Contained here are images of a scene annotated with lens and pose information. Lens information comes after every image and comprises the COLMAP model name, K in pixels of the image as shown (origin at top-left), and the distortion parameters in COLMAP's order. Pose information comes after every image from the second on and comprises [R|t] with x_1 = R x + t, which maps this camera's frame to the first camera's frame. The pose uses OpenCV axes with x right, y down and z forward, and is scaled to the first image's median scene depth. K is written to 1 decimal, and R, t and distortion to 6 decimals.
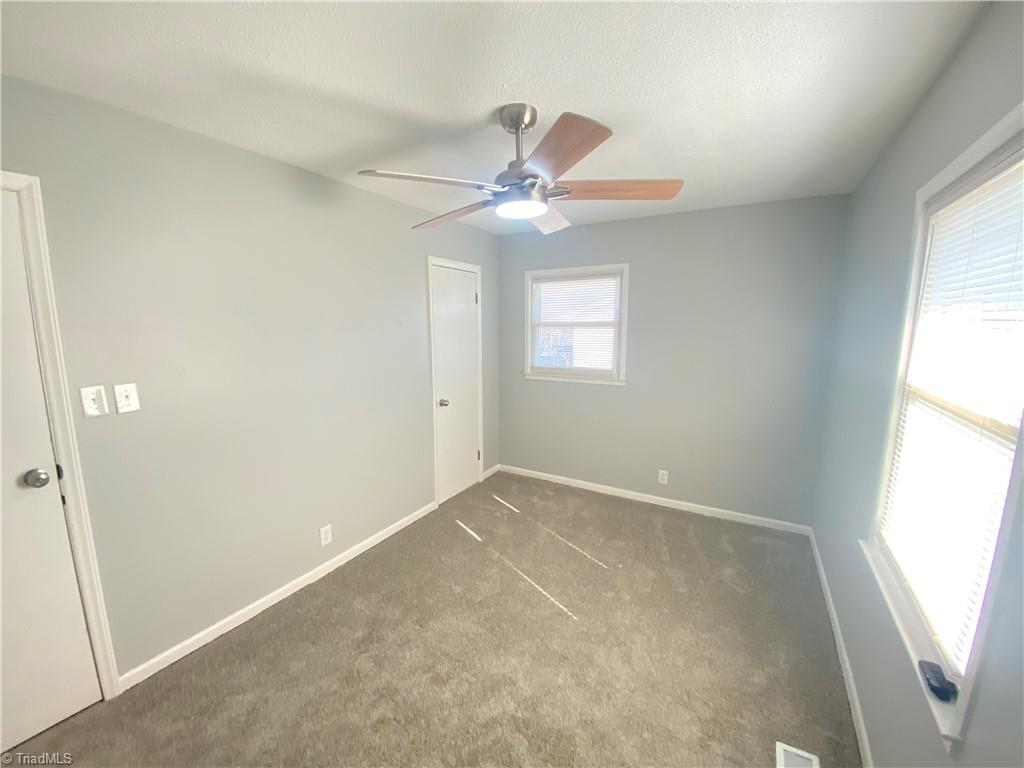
lens RADIAL K [[419.7, 0, 509.8], [0, 419.7, 384.9], [0, 0, 1]] dist [0.045176, -0.028183]
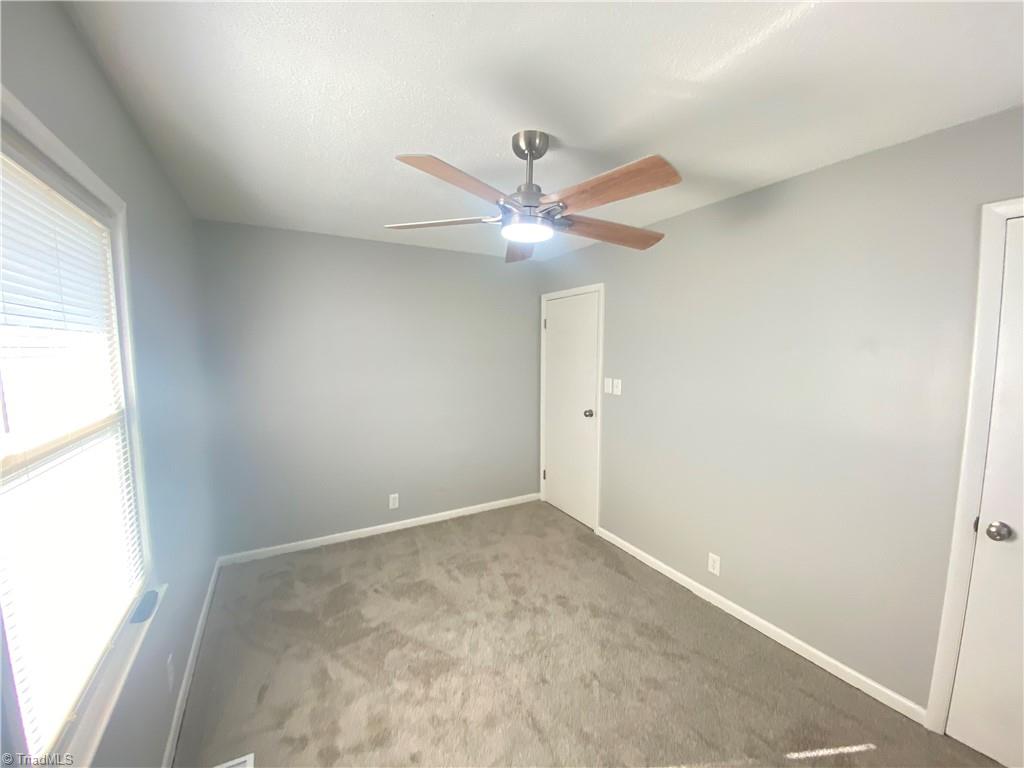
lens RADIAL K [[419.7, 0, 509.8], [0, 419.7, 384.9], [0, 0, 1]] dist [0.045176, -0.028183]
pose [[-0.514374, 0.093264, -0.852479, 0.490758], [-0.117083, 0.977123, 0.177546, -0.135597], [0.849535, 0.191136, -0.491687, 0.813164]]
